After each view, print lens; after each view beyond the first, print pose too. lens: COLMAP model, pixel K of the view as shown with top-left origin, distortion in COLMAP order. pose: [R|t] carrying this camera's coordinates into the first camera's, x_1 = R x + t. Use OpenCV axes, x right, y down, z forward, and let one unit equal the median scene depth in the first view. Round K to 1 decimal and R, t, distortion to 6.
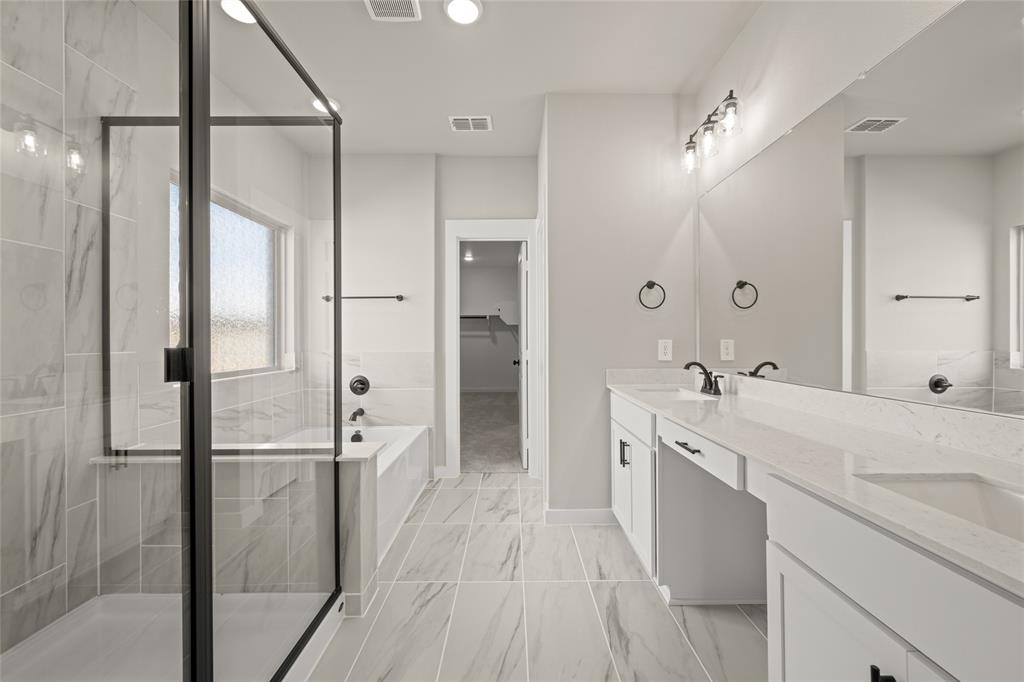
lens RADIAL K [[401.3, 0, 514.2], [0, 401.3, 339.1], [0, 0, 1]] dist [-0.002309, 0.000178]
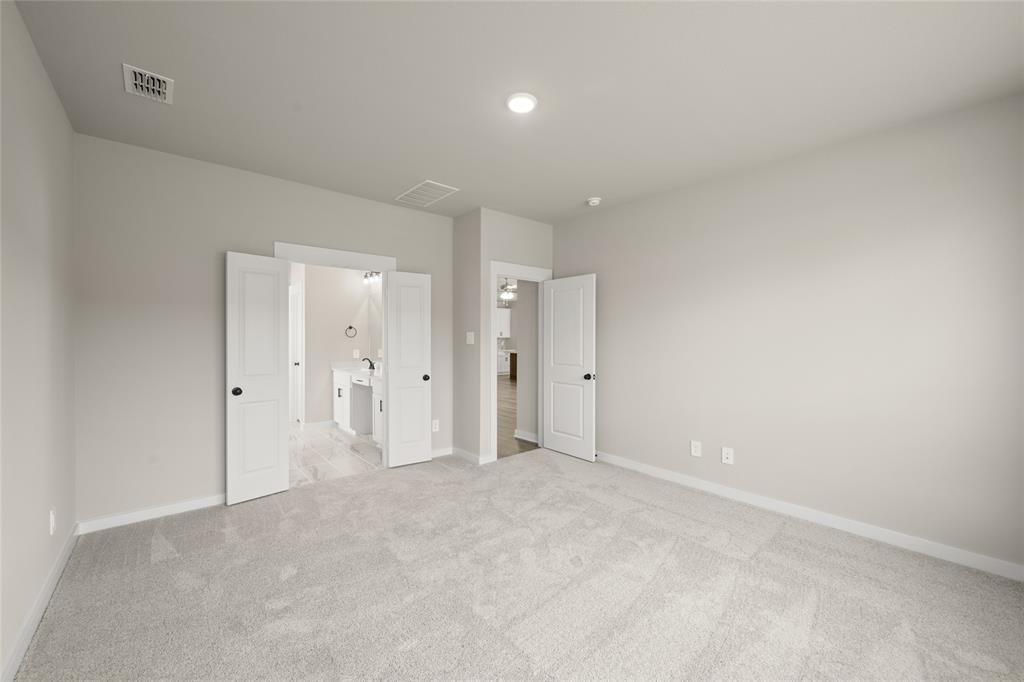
lens RADIAL K [[401.3, 0, 514.8], [0, 401.3, 339.6], [0, 0, 1]] dist [-0.002309, 0.000178]
pose [[0.762660, 0.002146, 0.646797, -0.546646], [-0.005188, 0.999983, 0.002800, -0.081560], [-0.646779, -0.005491, 0.762657, -1.732571]]
